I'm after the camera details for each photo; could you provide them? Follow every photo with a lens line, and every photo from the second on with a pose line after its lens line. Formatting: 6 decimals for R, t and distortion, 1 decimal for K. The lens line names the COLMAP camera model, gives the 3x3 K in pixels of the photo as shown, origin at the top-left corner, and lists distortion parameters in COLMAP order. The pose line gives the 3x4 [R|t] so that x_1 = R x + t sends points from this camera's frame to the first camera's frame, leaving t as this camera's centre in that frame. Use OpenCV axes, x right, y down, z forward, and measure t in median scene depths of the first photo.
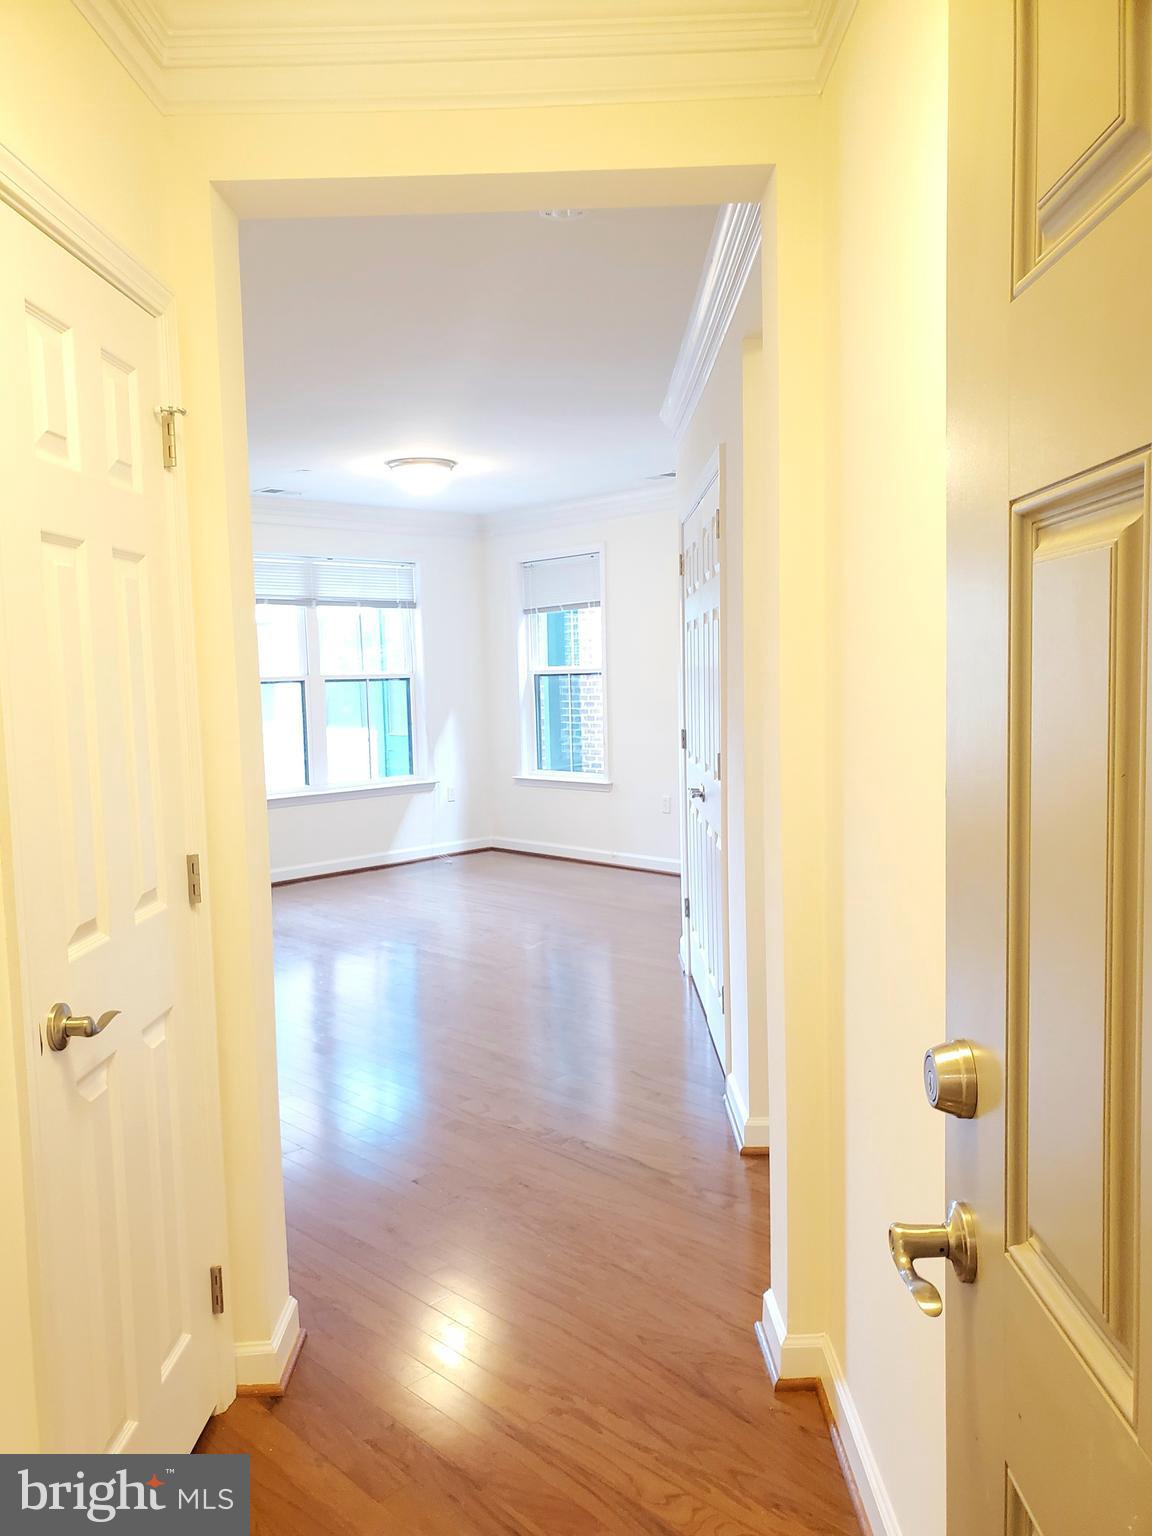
lens RADIAL K [[1171.0, 0, 578.1], [0, 1171.0, 798.8], [0, 0, 1]] dist [0.064177, -0.127948]
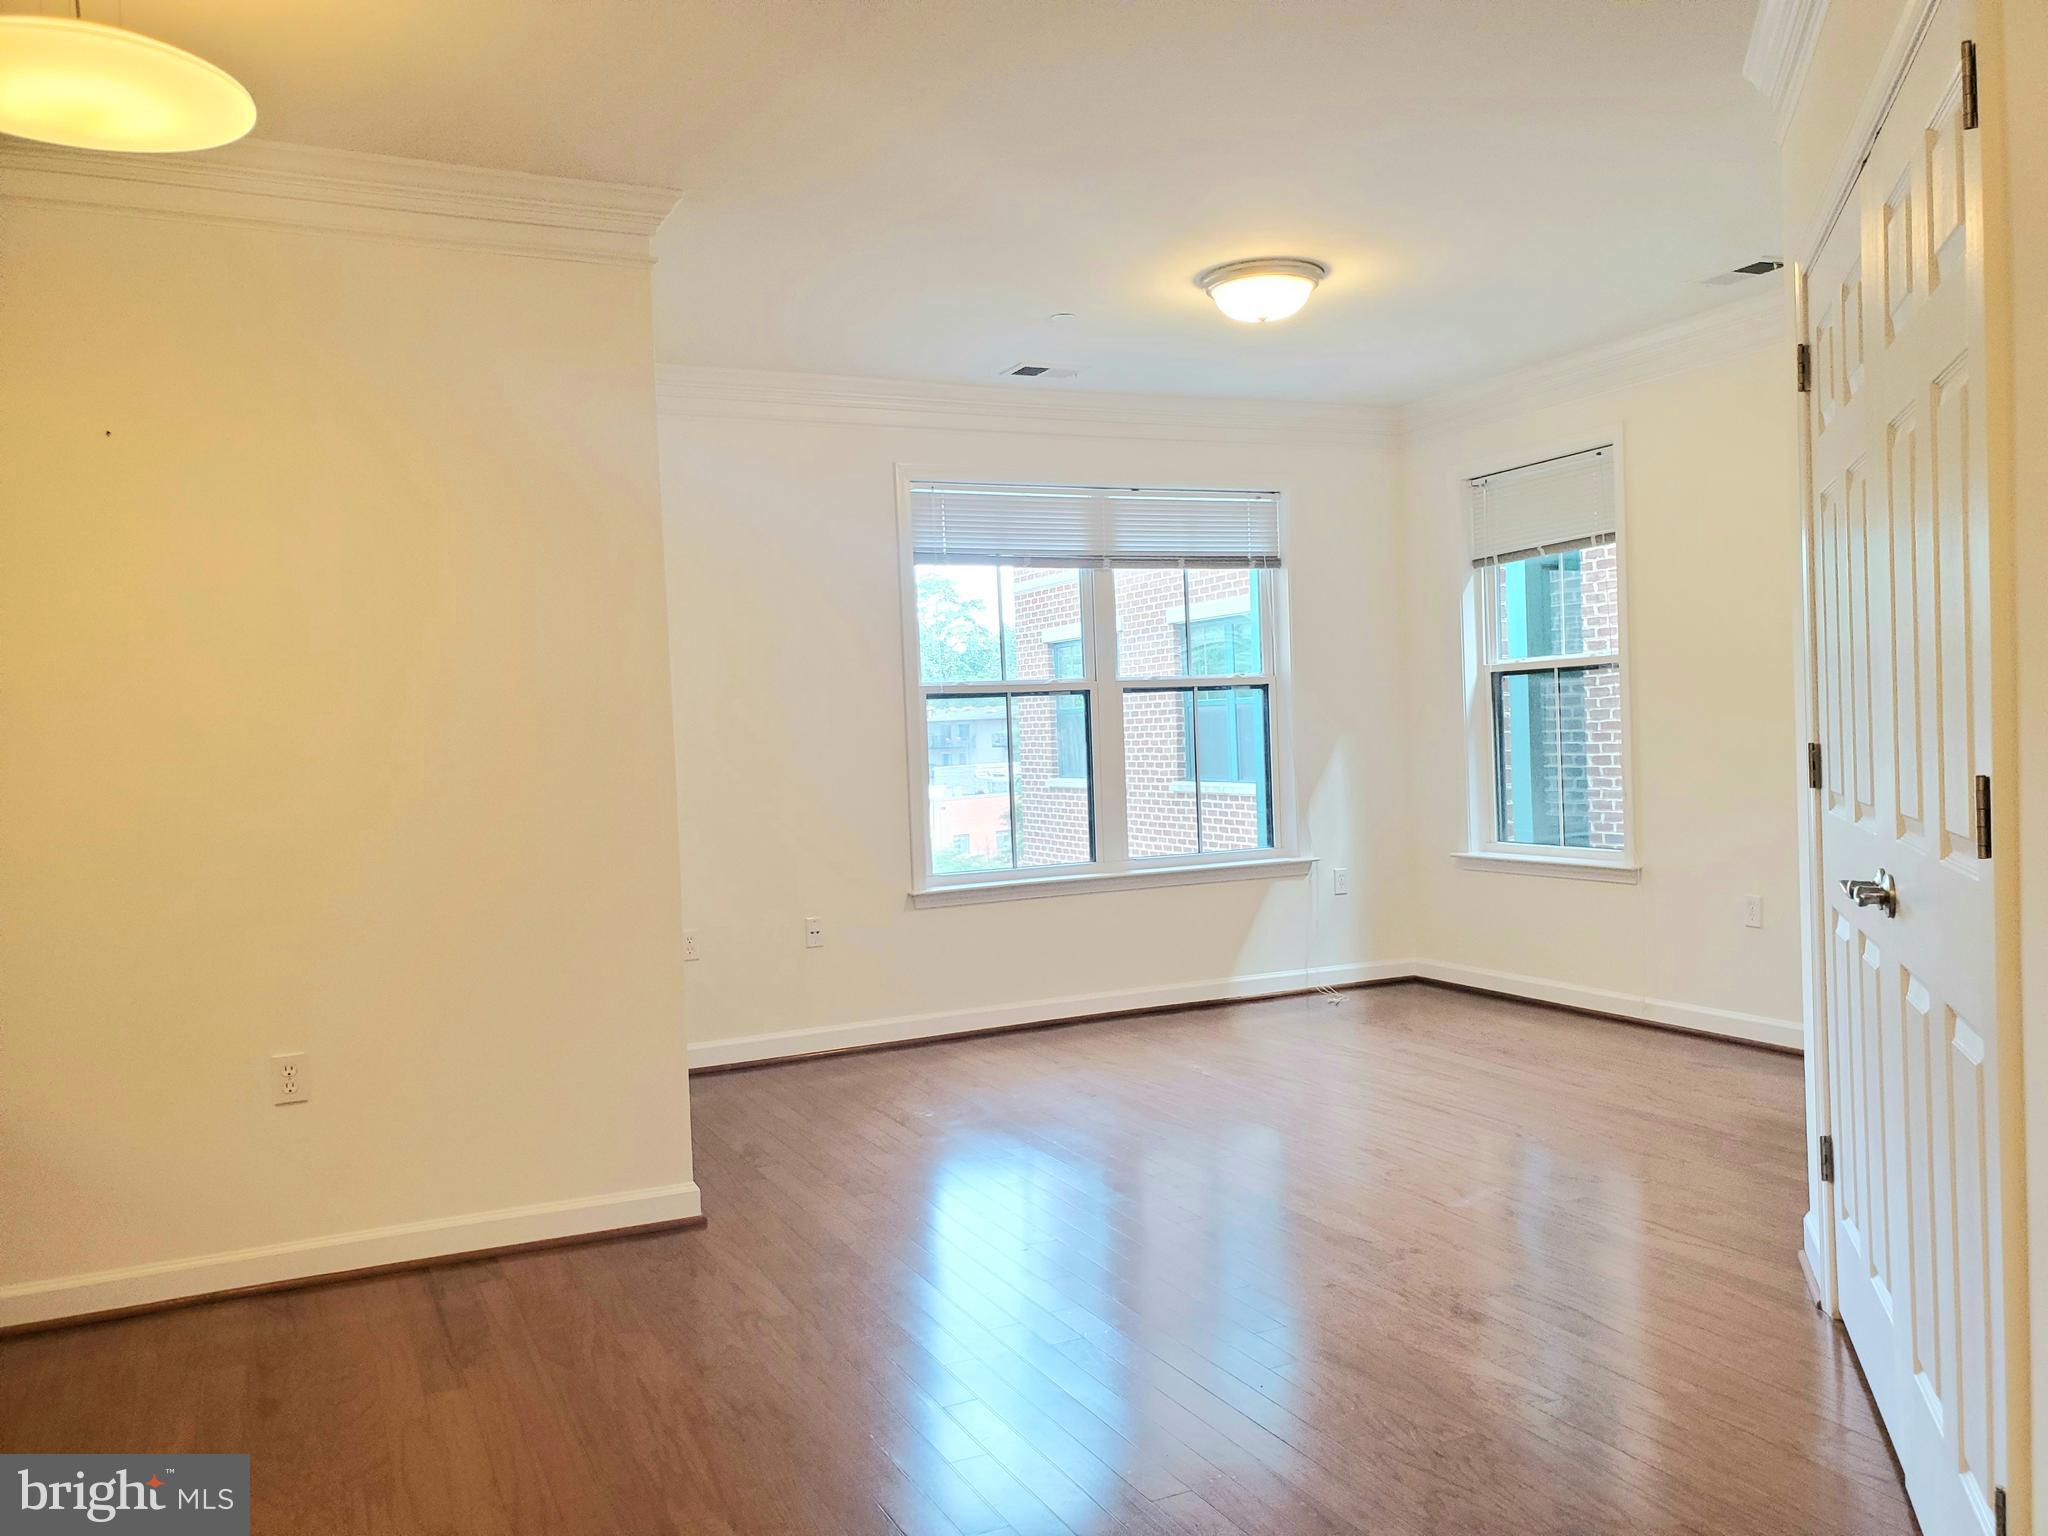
lens RADIAL K [[1575.1, 0, 1024.0], [0, 1575.1, 768.0], [0, 0, 1]] dist [0.097926, -0.215063]
pose [[0.941619, -0.005738, -0.336633, 0.008213], [-0.019315, 0.997287, -0.071027, -0.001846], [0.336127, 0.073382, 0.938954, 0.215885]]
